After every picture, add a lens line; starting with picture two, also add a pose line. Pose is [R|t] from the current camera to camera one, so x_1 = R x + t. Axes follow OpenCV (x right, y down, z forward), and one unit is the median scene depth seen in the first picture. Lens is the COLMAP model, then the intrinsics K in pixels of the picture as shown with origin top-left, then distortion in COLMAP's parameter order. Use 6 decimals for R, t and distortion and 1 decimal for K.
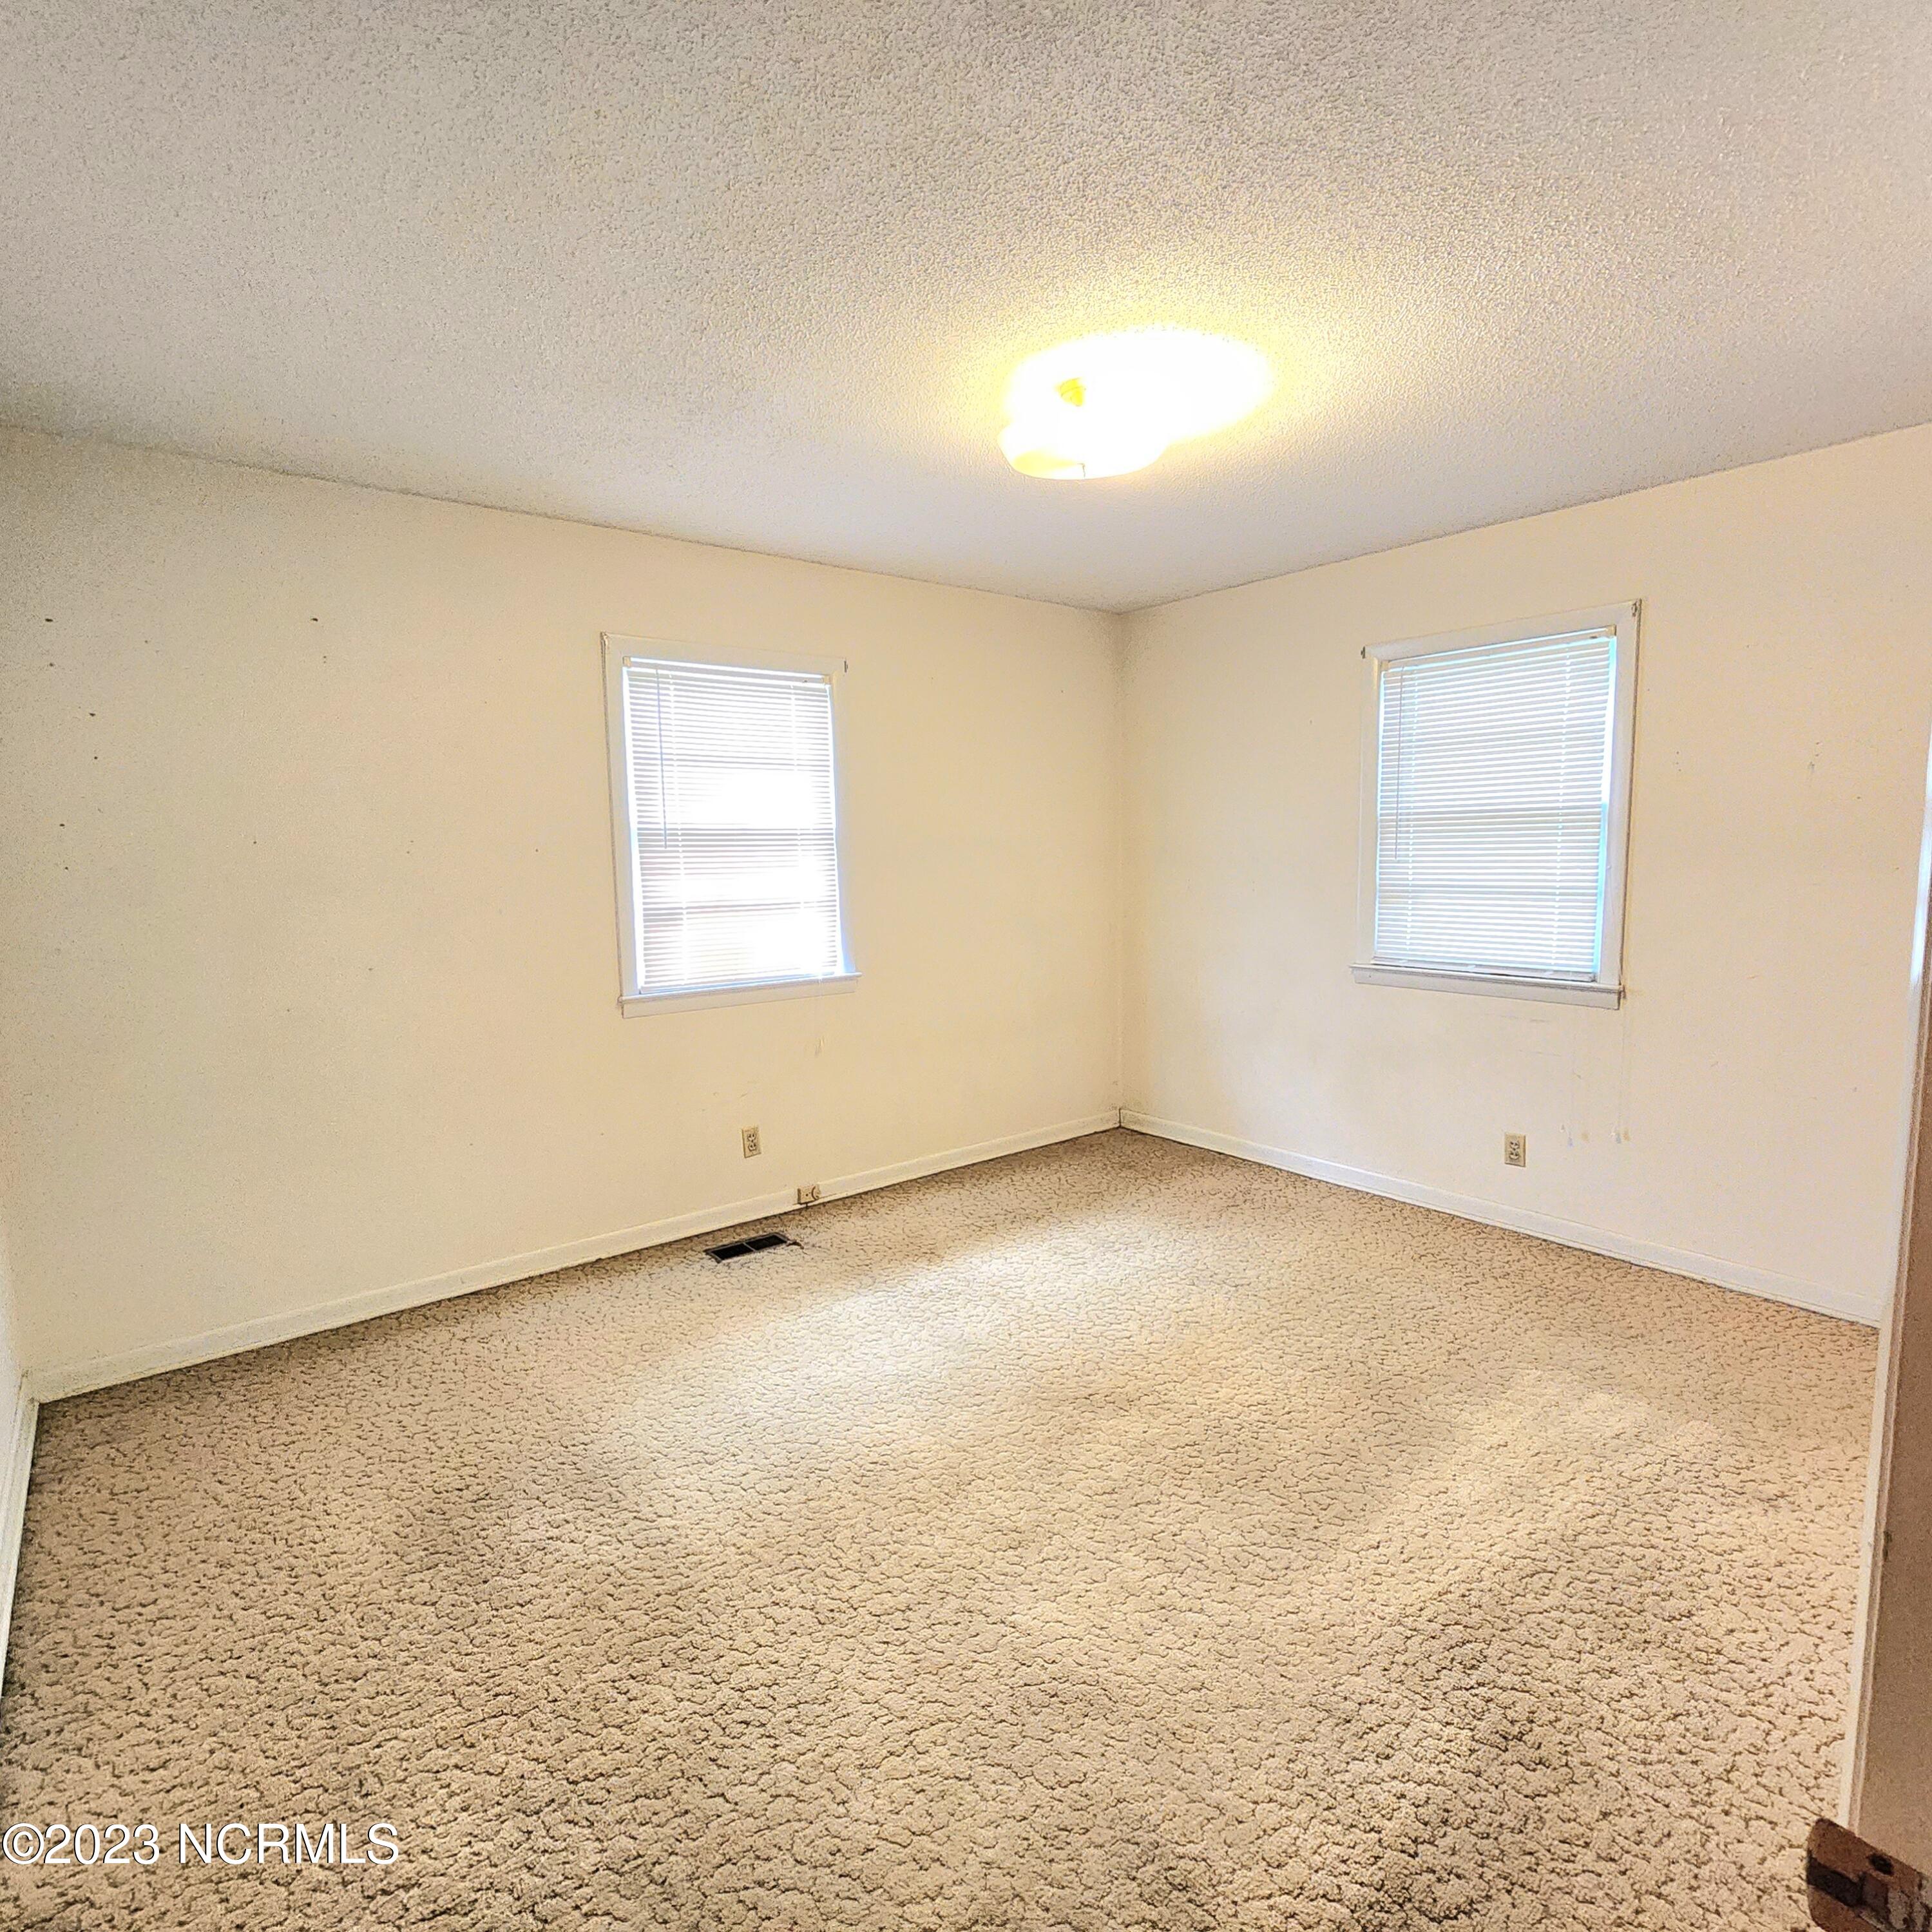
lens RADIAL K [[1071.7, 0, 956.1], [0, 1071.7, 968.7], [0, 0, 1]] dist [-0.014438, 0.001869]
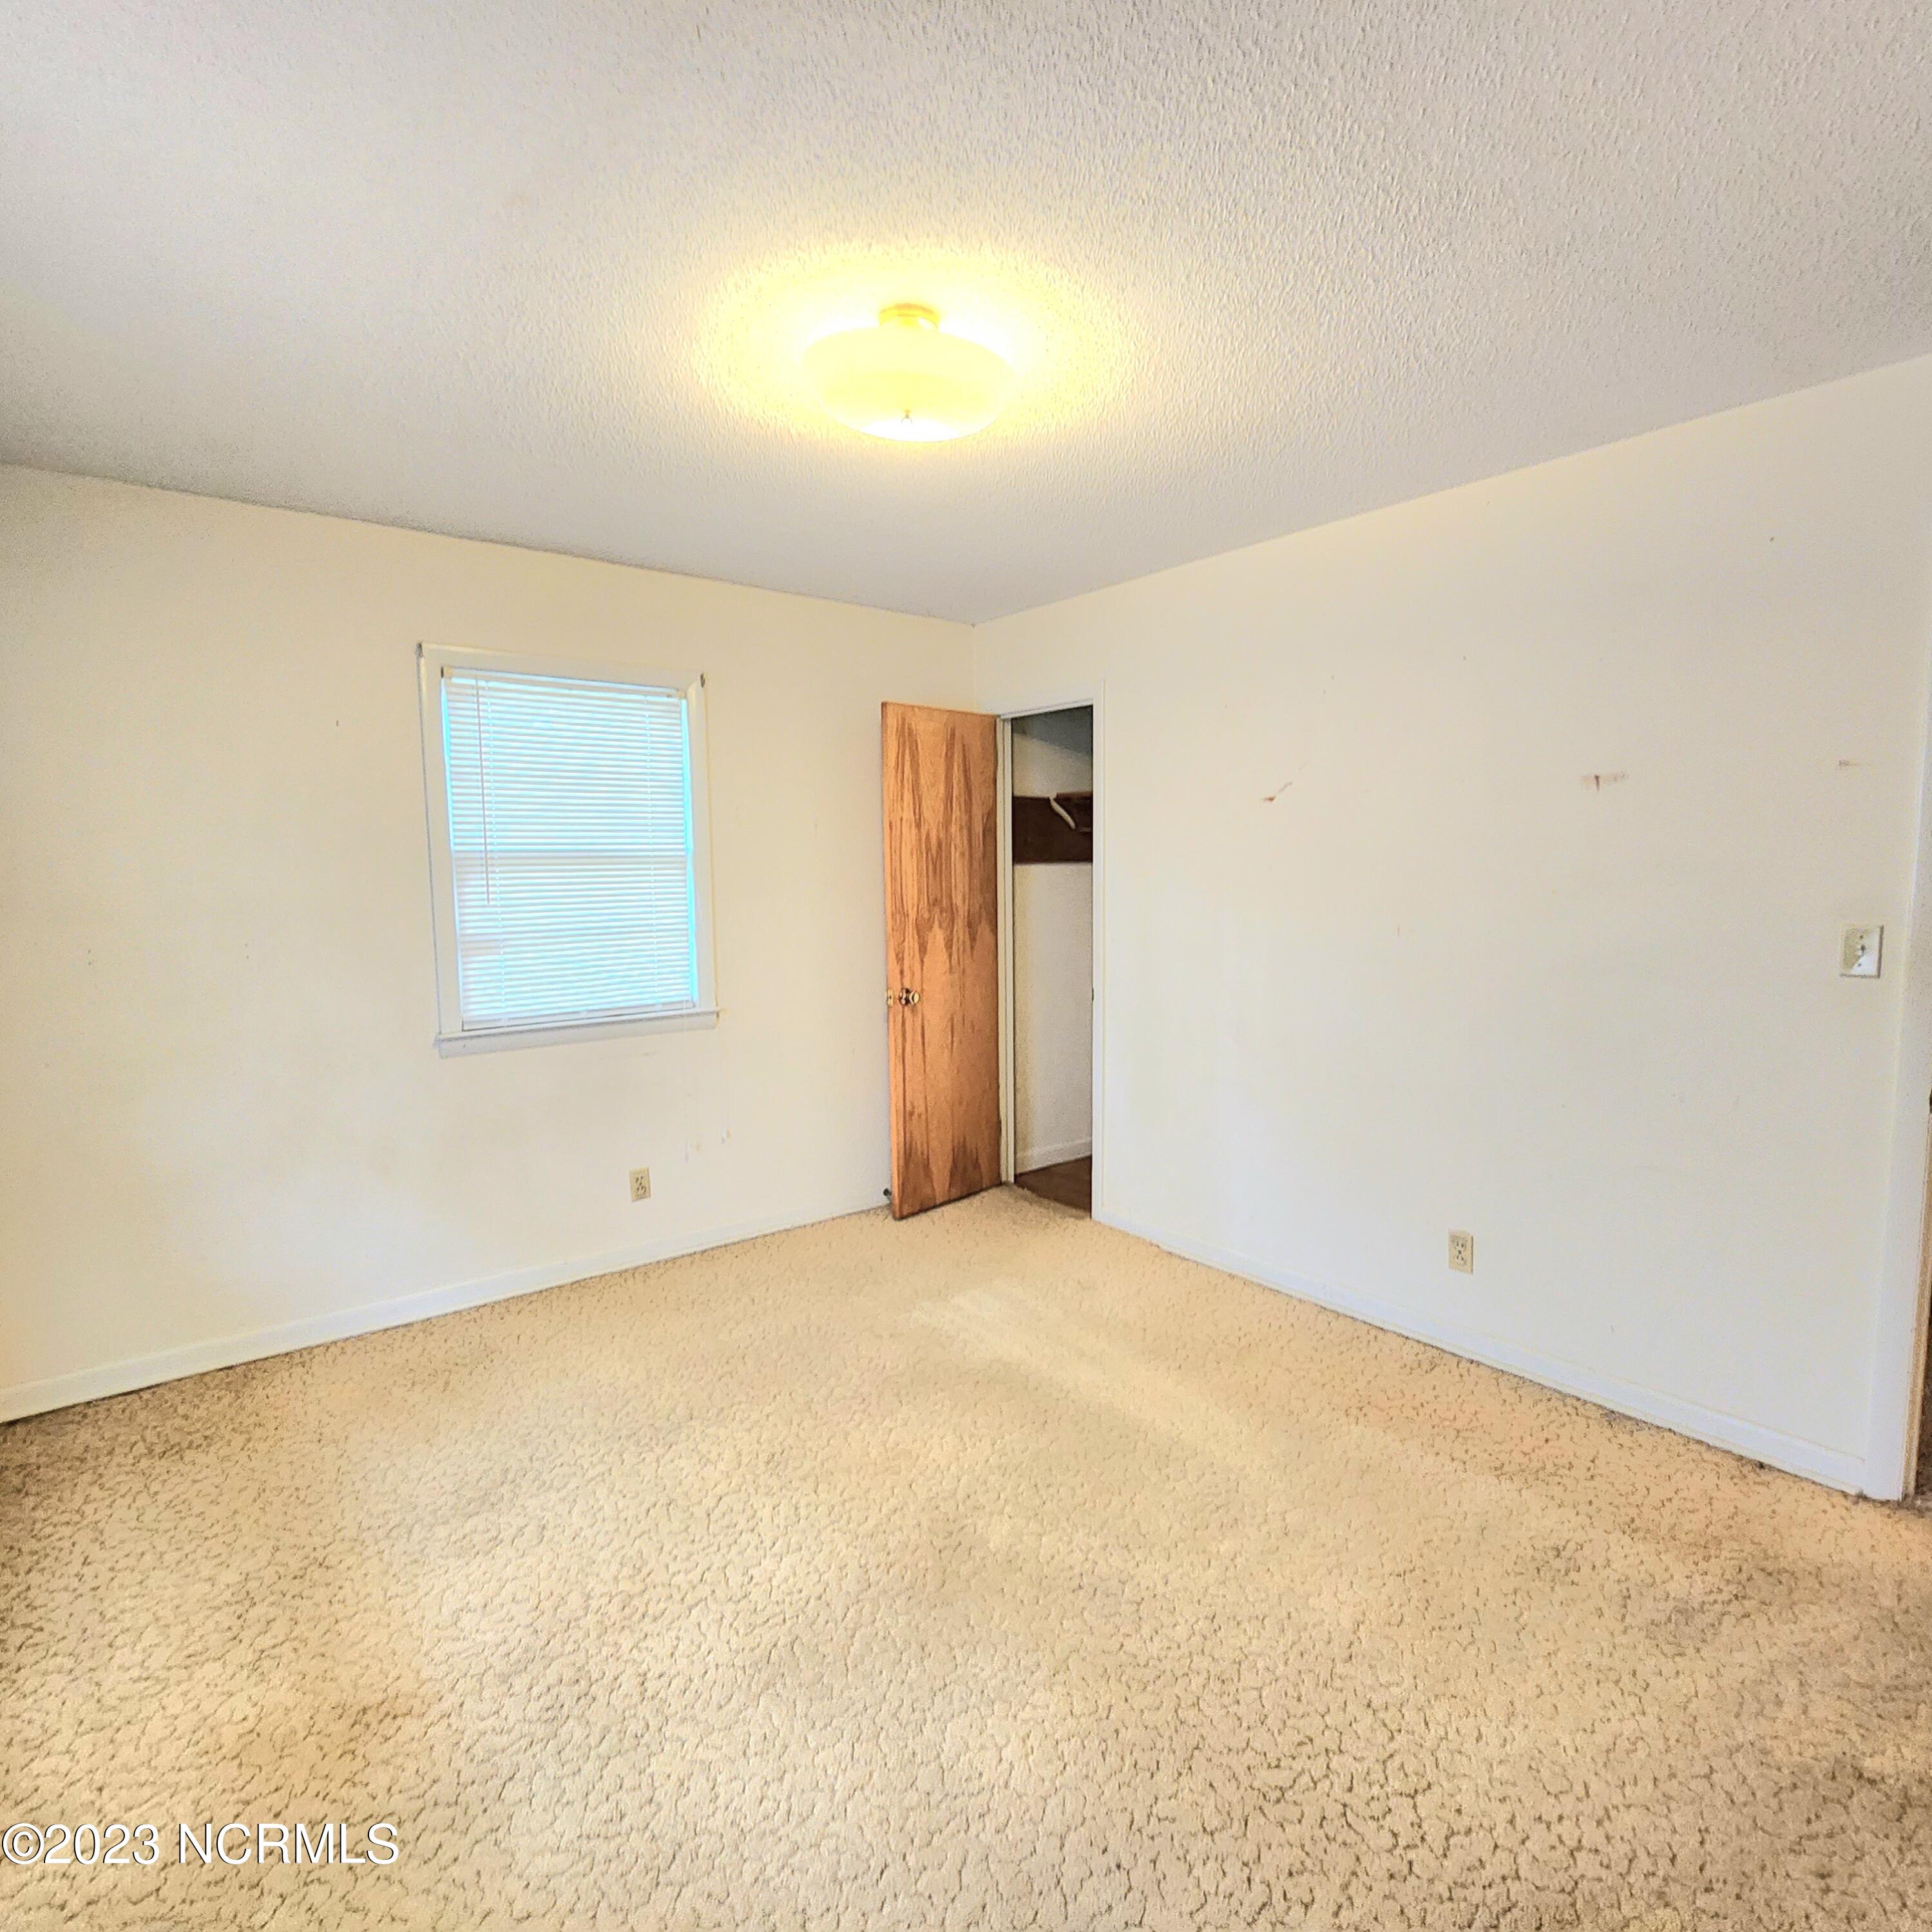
lens RADIAL K [[1071.7, 0, 960.6], [0, 1071.7, 975.1], [0, 0, 1]] dist [-0.014438, 0.001869]
pose [[-0.006218, -0.087596, 0.996137, -0.509935], [0.132017, 0.987365, 0.087649, -0.080946], [-0.991228, 0.132052, 0.005425, 0.719807]]
